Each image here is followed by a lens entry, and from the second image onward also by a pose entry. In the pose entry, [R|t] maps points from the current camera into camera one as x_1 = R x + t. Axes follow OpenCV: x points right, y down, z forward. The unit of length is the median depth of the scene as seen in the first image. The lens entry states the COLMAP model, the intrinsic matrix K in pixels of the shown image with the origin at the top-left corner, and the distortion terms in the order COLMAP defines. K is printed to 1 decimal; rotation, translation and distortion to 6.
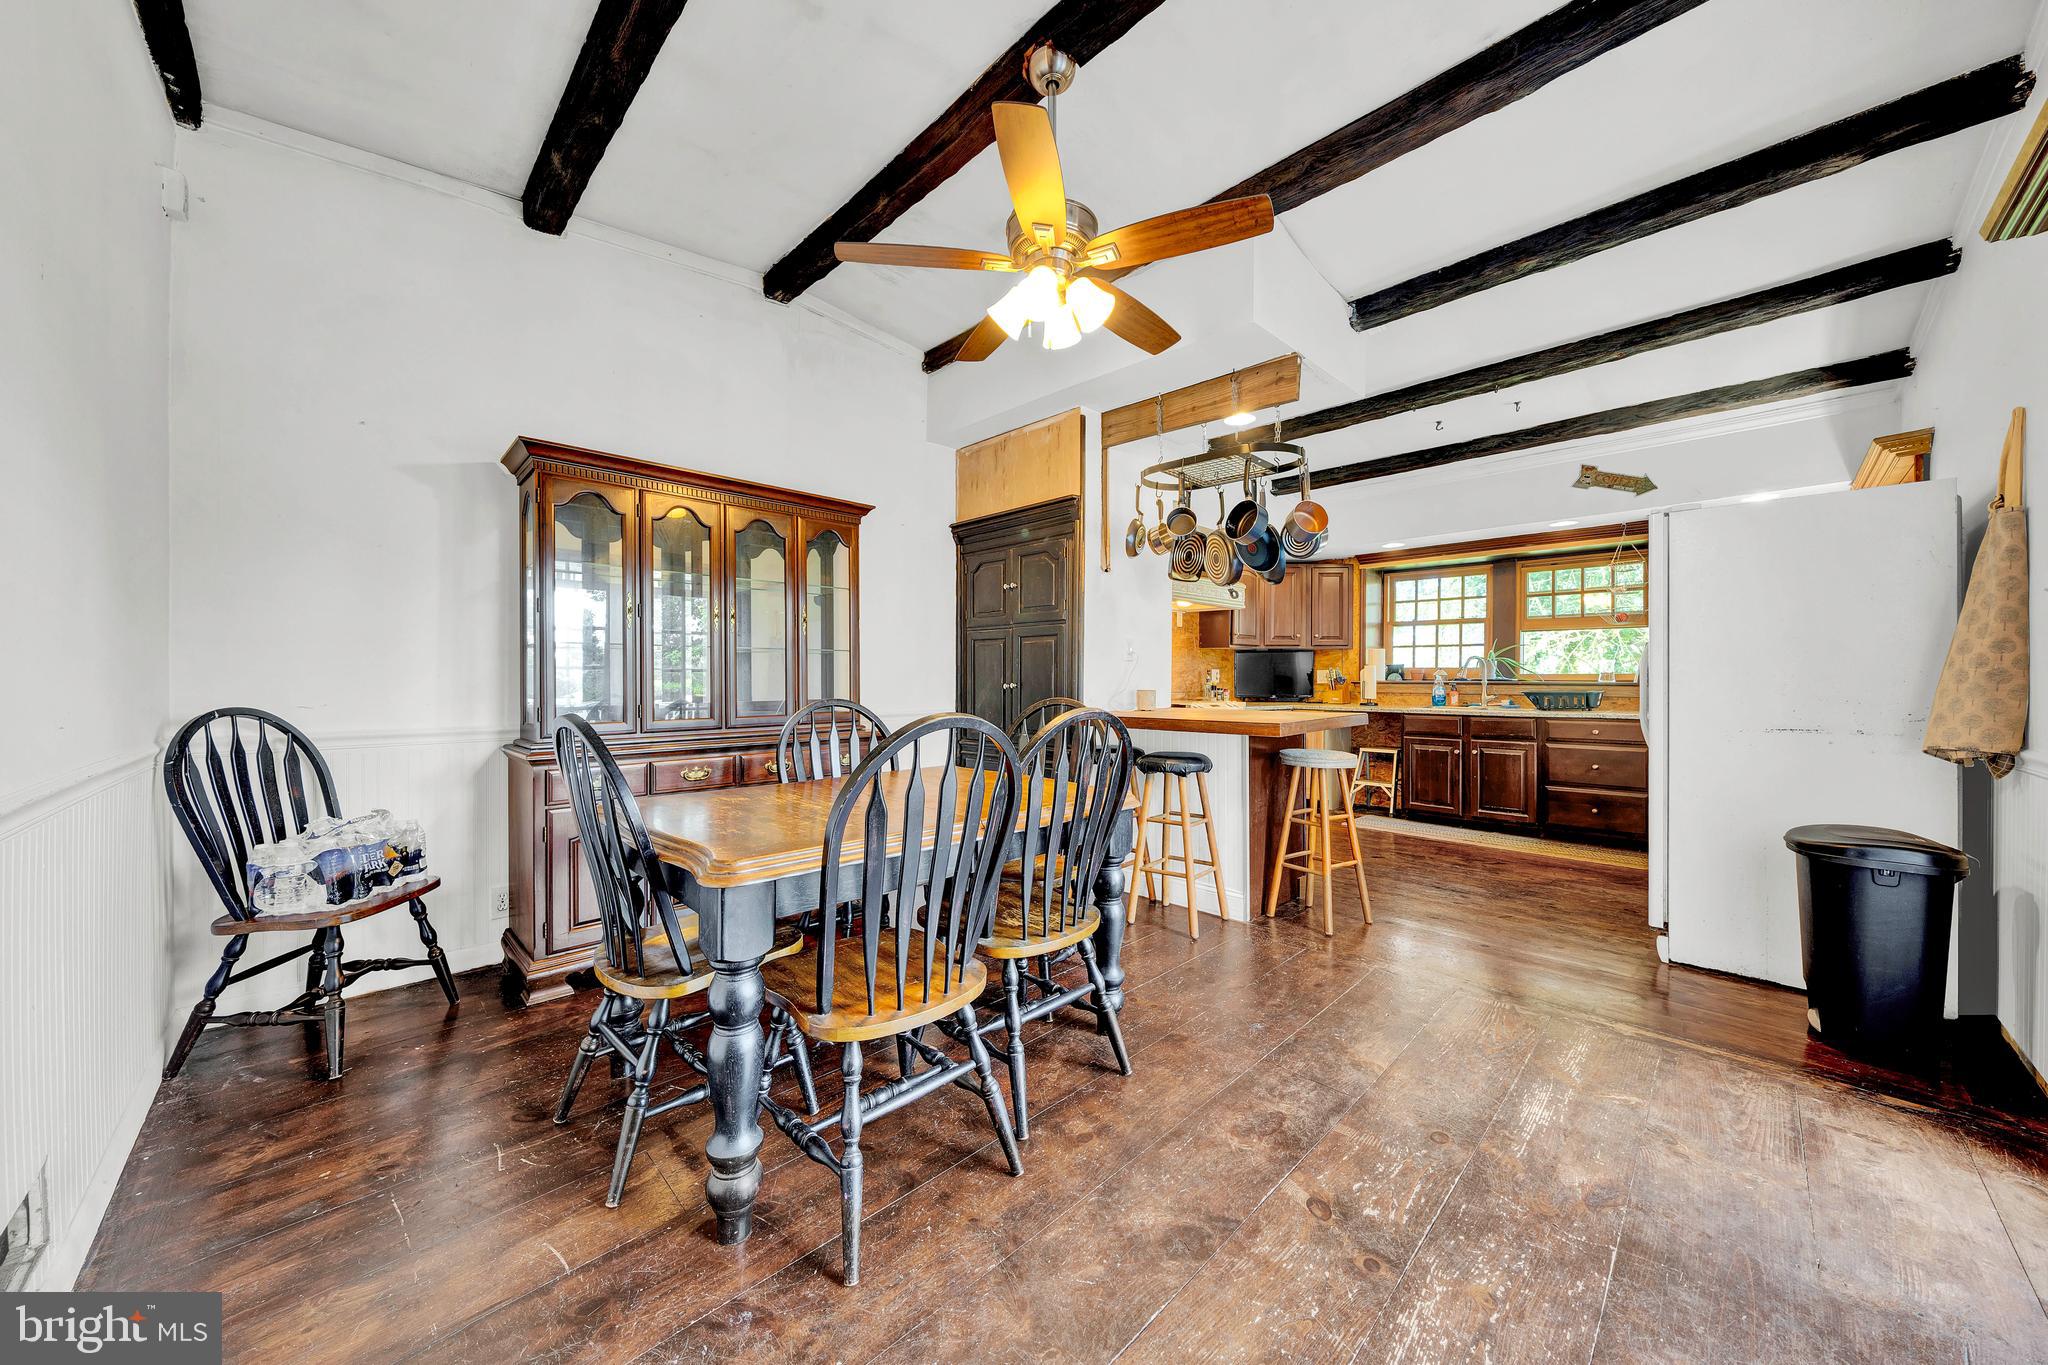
lens RADIAL K [[710.6, 0, 1008.4], [0, 710.6, 671.0], [0, 0, 1]] dist [-0.007275, 0.000227]
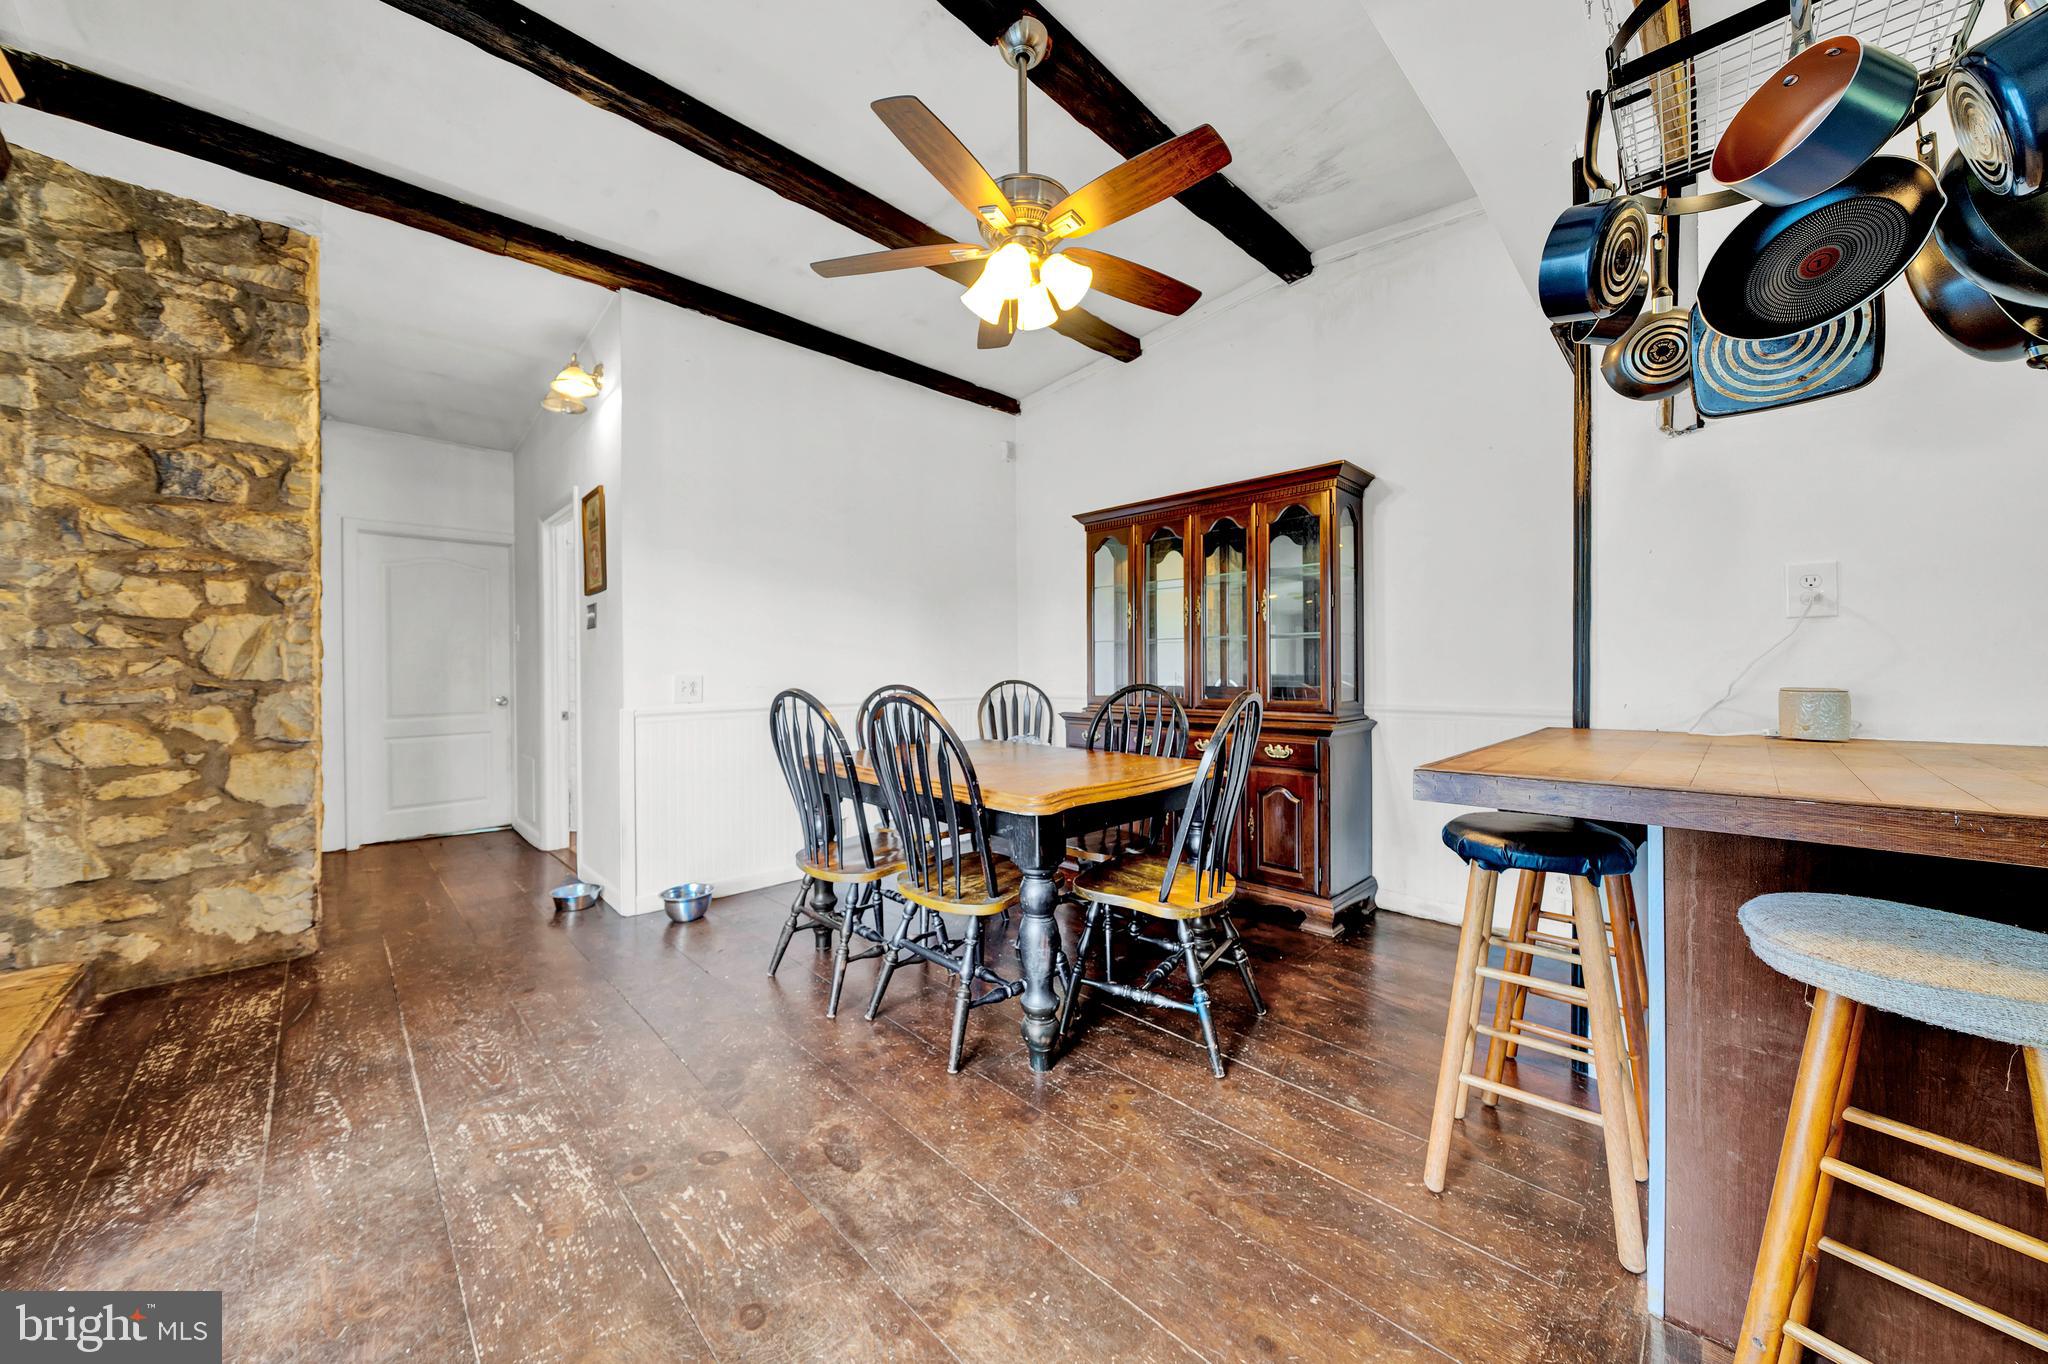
lens RADIAL K [[710.6, 0, 1015.7], [0, 710.6, 682.1], [0, 0, 1]] dist [-0.007275, 0.000227]
pose [[0.015439, 0.017449, -0.999729, 0.884997], [0.011856, 0.999774, 0.017633, 0.018926], [0.999811, -0.012125, 0.015229, 0.855770]]
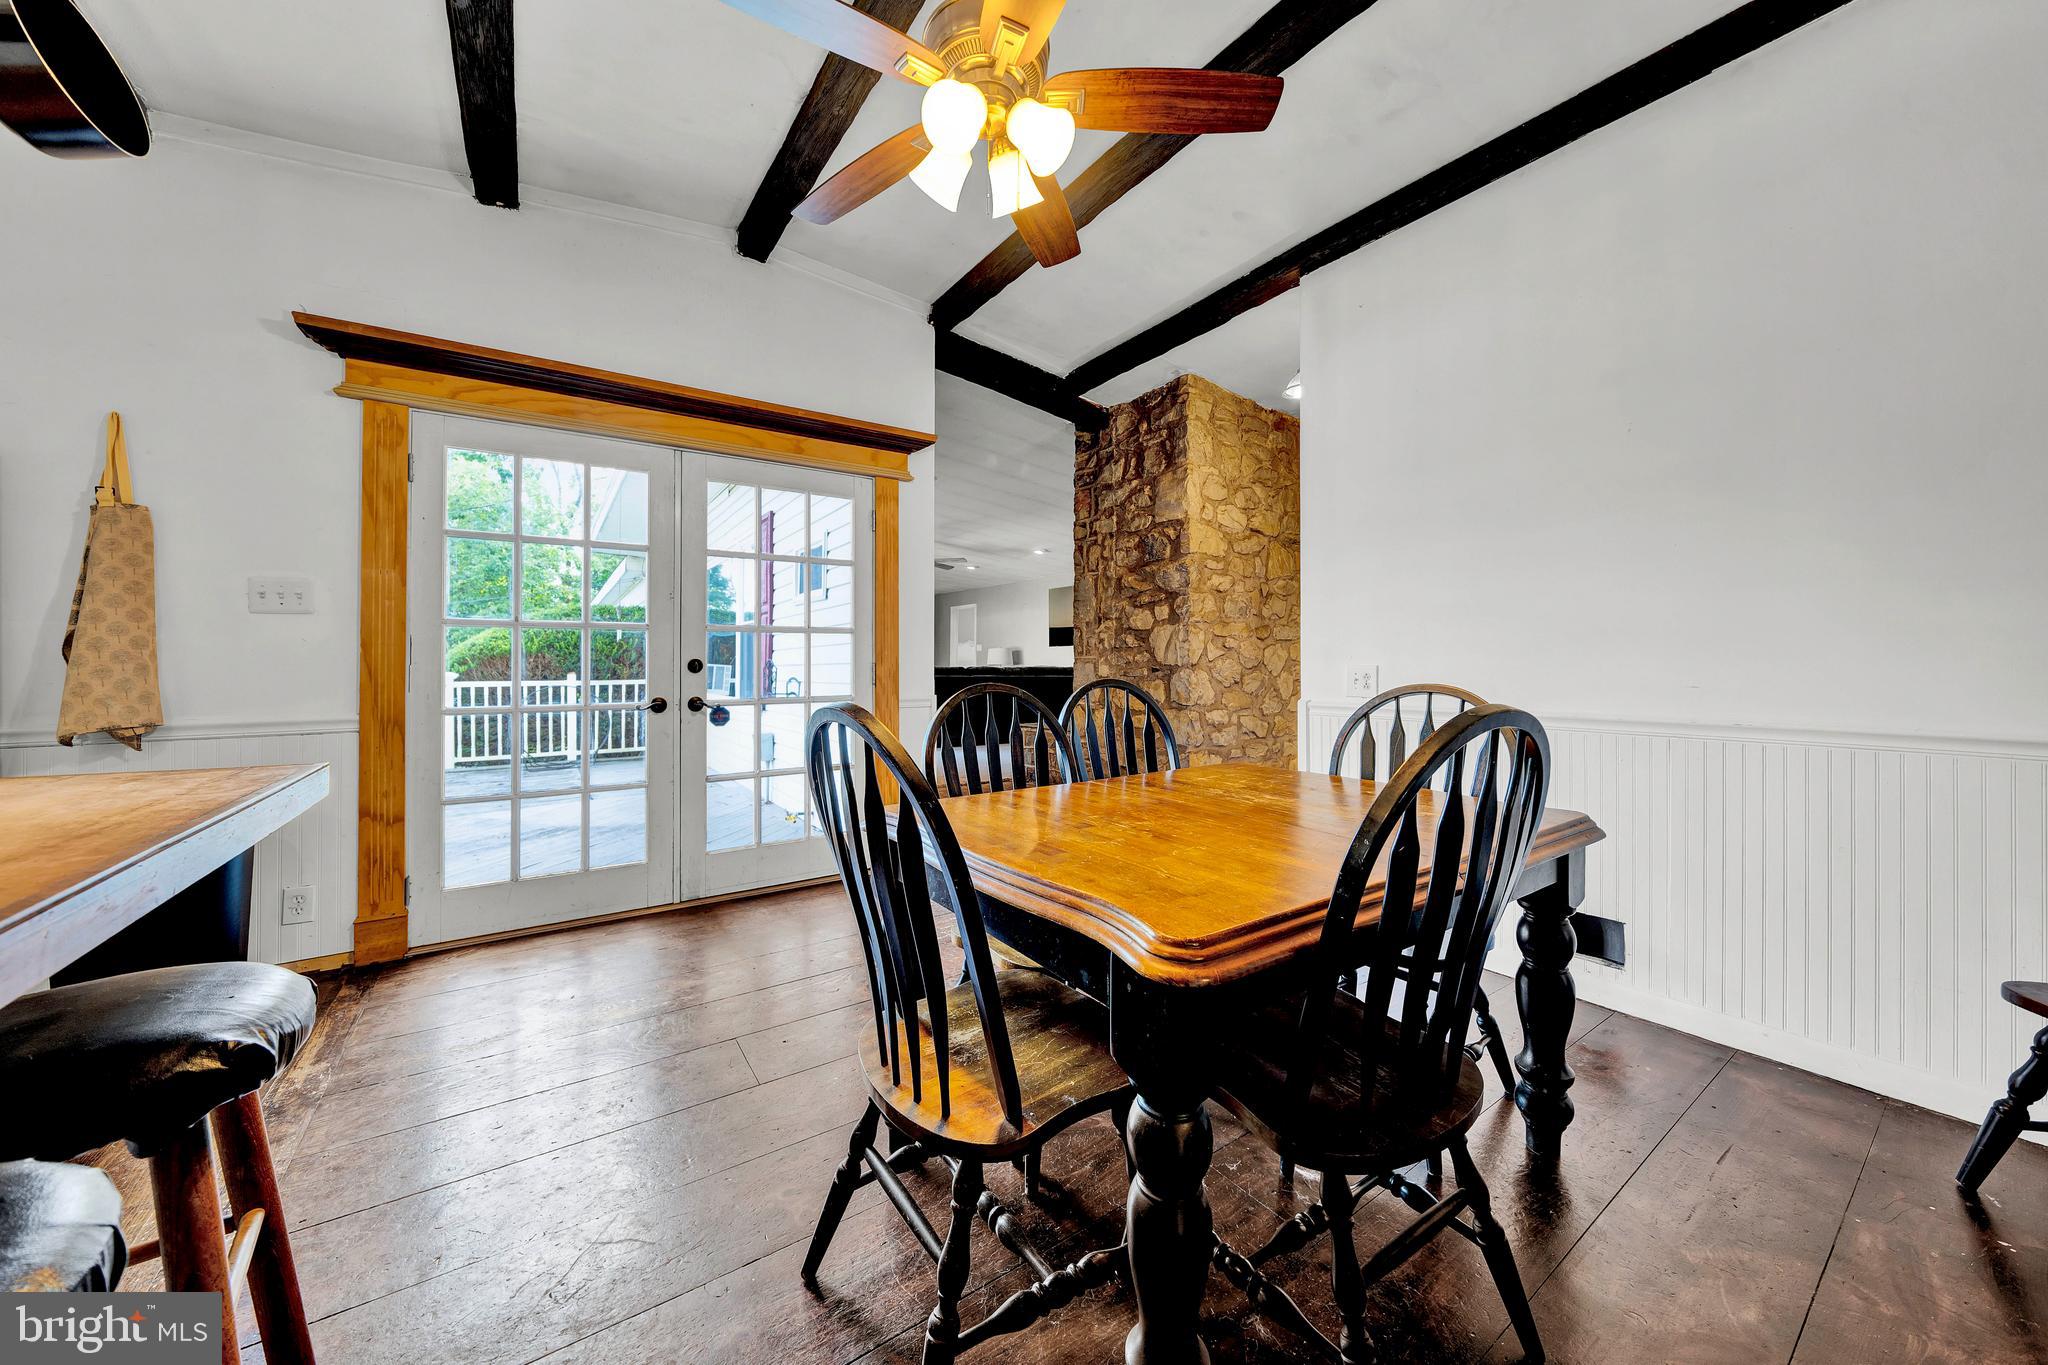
lens RADIAL K [[710.6, 0, 1015.7], [0, 710.6, 651.5], [0, 0, 1]] dist [-0.007275, 0.000227]
pose [[-0.987202, 0.012723, 0.158964, -0.613255], [0.010766, 0.999855, -0.013162, 0.001200], [-0.159109, -0.011282, -0.987197, 1.854701]]
